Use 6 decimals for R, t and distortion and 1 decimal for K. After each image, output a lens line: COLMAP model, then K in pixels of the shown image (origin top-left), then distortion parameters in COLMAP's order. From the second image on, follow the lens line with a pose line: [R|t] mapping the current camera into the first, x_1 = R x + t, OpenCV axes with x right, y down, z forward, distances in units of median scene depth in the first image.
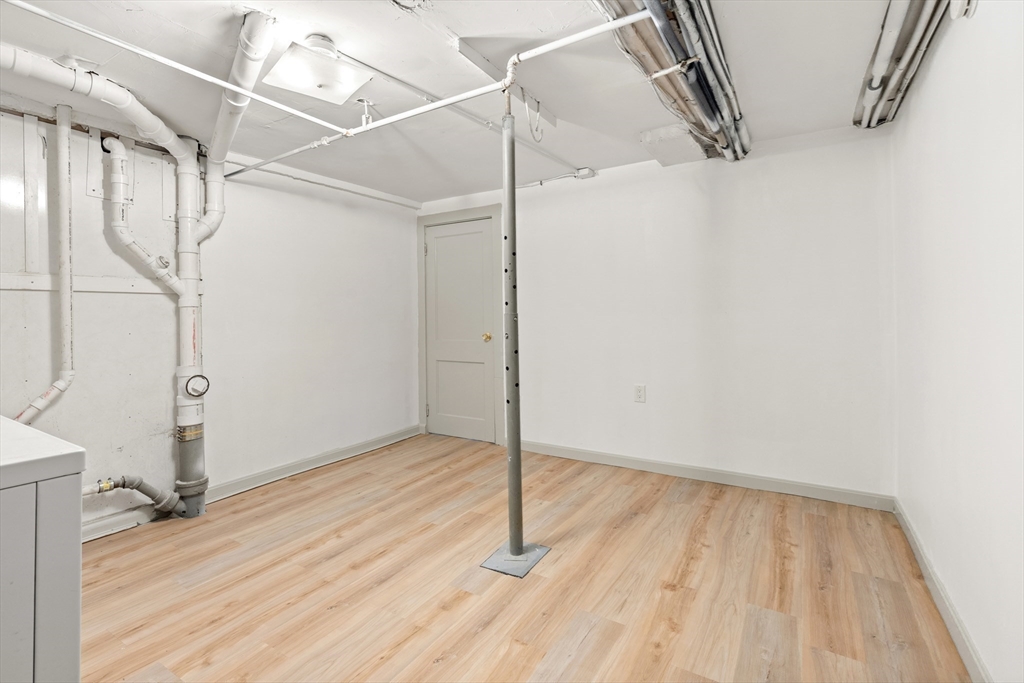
lens RADIAL K [[466.5, 0, 520.2], [0, 466.5, 320.4], [0, 0, 1]] dist [-0.009459, 0.003744]
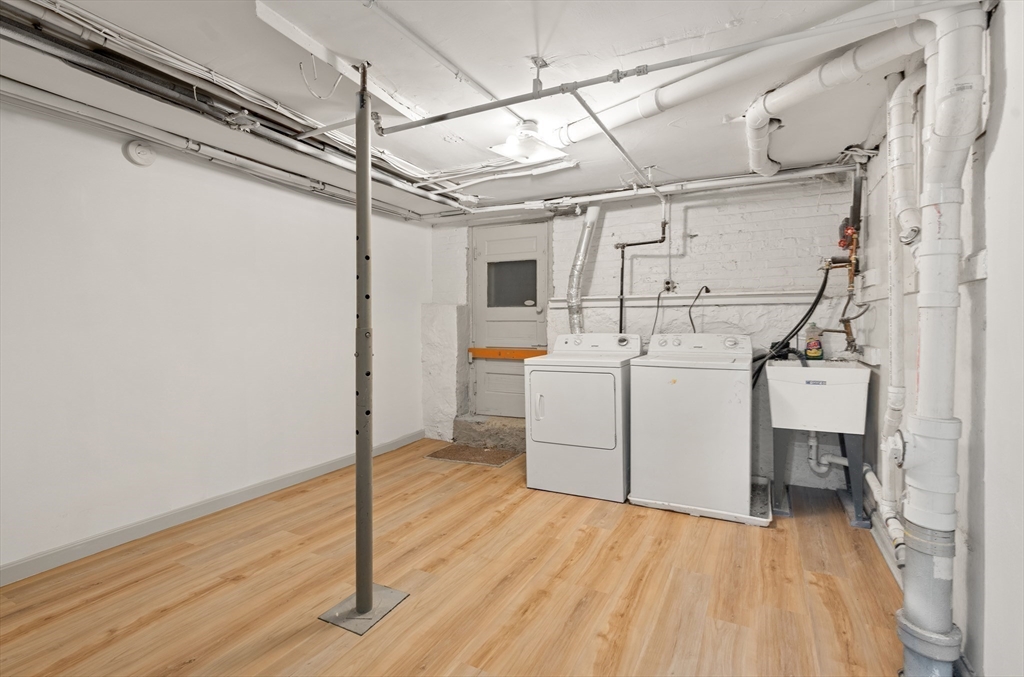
lens RADIAL K [[467.7, 0, 516.5], [0, 467.7, 326.0], [0, 0, 1]] dist [-0.011733, 0.000008]
pose [[-0.998265, 0.016513, -0.056513, -0.231546], [0.015416, 0.999685, 0.019790, -0.028201], [0.056822, 0.018885, -0.998206, 1.742700]]
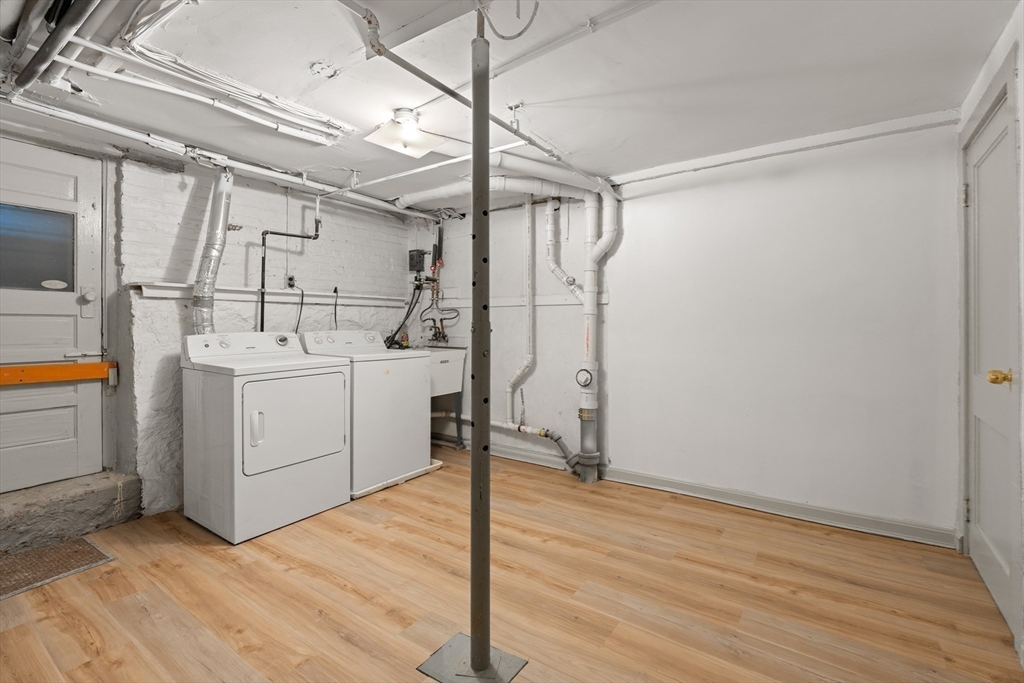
lens RADIAL K [[466.5, 0, 520.2], [0, 466.5, 320.4], [0, 0, 1]] dist [-0.009459, 0.003744]
pose [[-0.064034, 0.005706, -0.997931, 0.637808], [-0.013655, 0.999885, 0.006594, -0.020234], [0.997854, 0.014049, -0.063949, 1.031217]]
